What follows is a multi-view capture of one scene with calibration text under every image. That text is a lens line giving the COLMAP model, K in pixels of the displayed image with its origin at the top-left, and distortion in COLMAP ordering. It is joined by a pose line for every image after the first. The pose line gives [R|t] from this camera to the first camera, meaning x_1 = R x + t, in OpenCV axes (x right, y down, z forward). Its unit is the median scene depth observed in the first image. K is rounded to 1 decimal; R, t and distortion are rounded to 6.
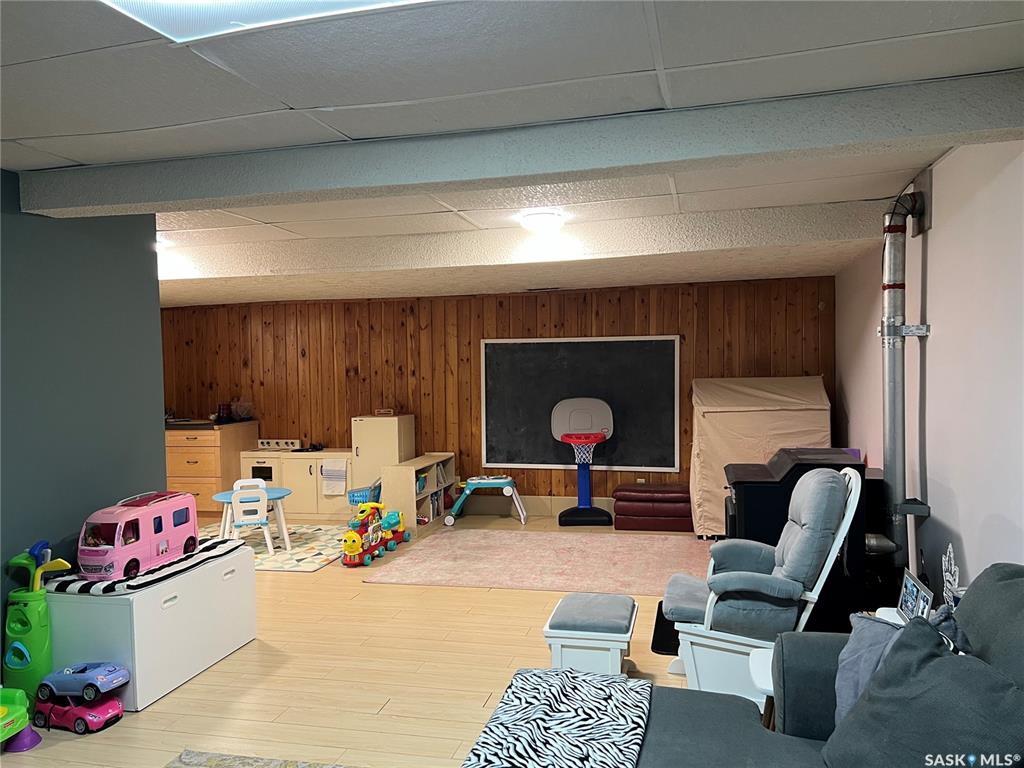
lens RADIAL K [[772.3, 0, 512.1], [0, 772.3, 385.8], [0, 0, 1]] dist [0.029820, -0.008115]
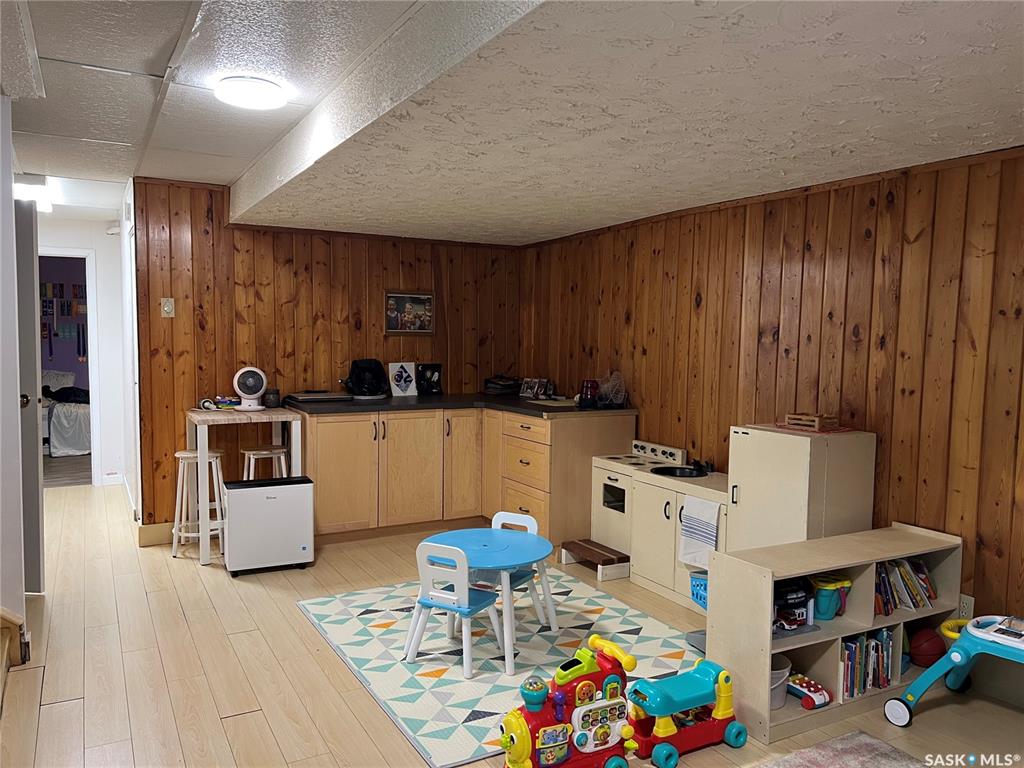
lens RADIAL K [[772.3, 0, 487.3], [0, 772.3, 394.0], [0, 0, 1]] dist [0.029820, -0.008115]
pose [[0.667968, 0.085991, -0.739205, 0.056836], [-0.046133, 0.996176, 0.074197, -0.009399], [0.742759, -0.015459, 0.669381, 0.526033]]
